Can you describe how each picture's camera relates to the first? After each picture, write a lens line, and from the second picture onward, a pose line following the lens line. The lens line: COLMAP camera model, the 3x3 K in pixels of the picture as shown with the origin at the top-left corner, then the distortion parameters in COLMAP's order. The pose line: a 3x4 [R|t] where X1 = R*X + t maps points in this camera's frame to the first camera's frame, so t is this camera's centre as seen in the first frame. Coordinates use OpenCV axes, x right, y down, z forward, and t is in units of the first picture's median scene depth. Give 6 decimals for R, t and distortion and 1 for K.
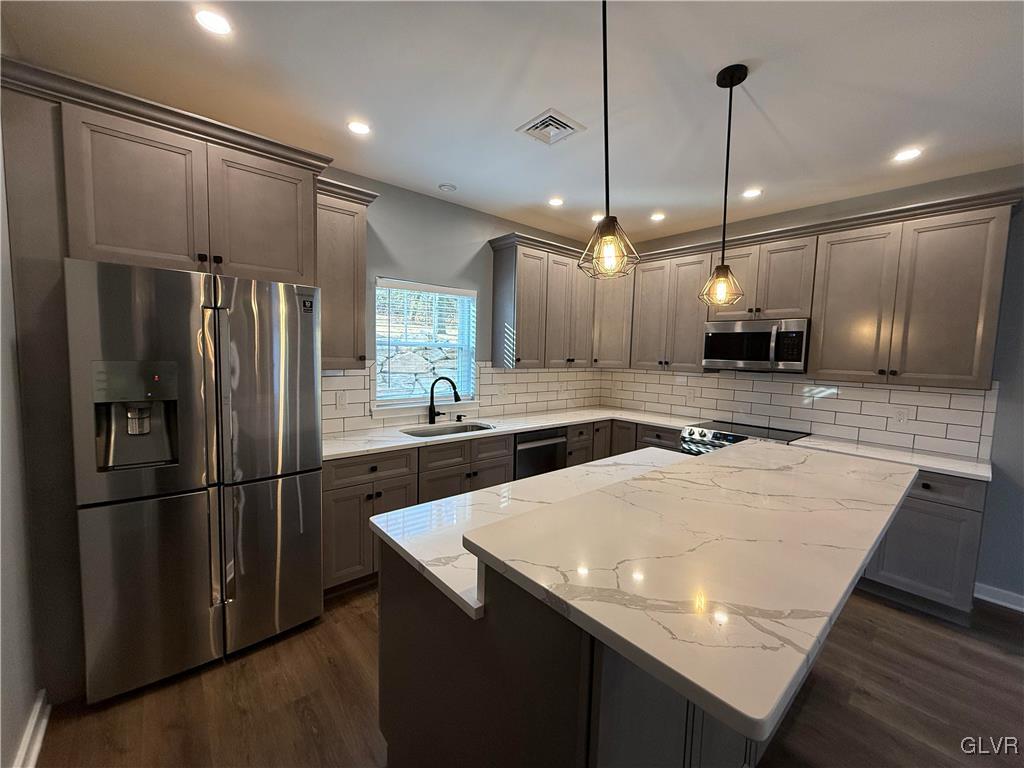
lens RADIAL K [[407.8, 0, 510.9], [0, 407.8, 383.4], [0, 0, 1]] dist [-0.001311, 0.000069]
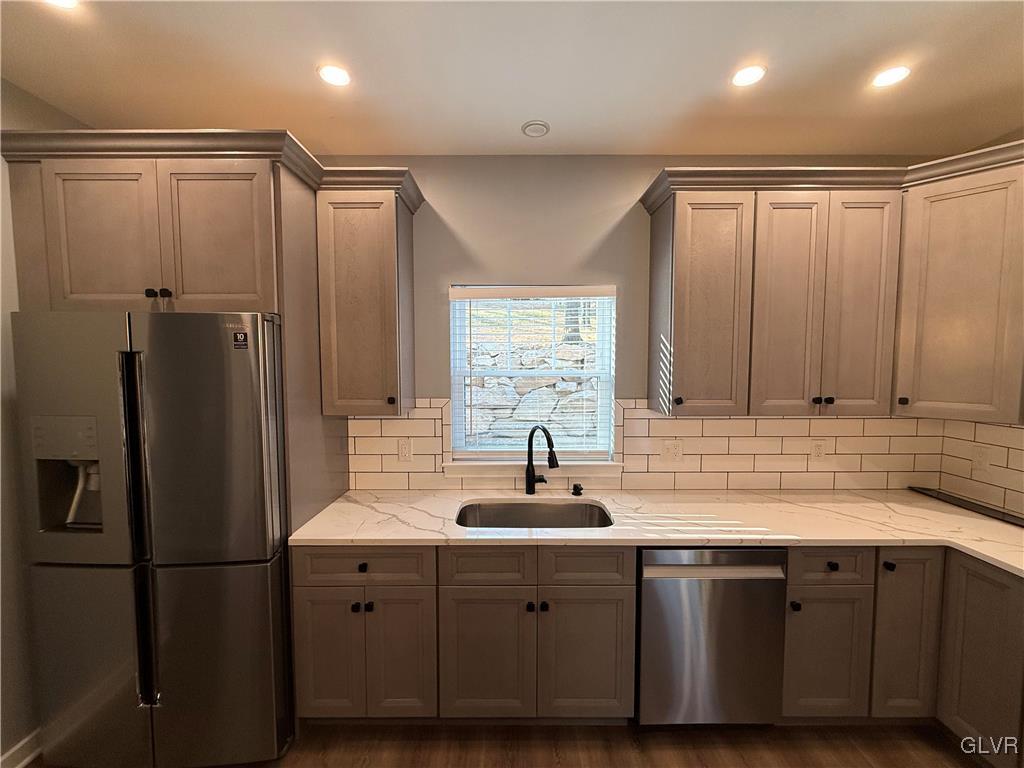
lens RADIAL K [[407.8, 0, 510.9], [0, 407.8, 383.4], [0, 0, 1]] dist [-0.001311, 0.000069]
pose [[0.759704, 0.014900, -0.650098, 0.214892], [-0.029985, 0.999477, -0.012133, -0.072133], [0.649577, 0.028711, 0.759753, 0.469920]]
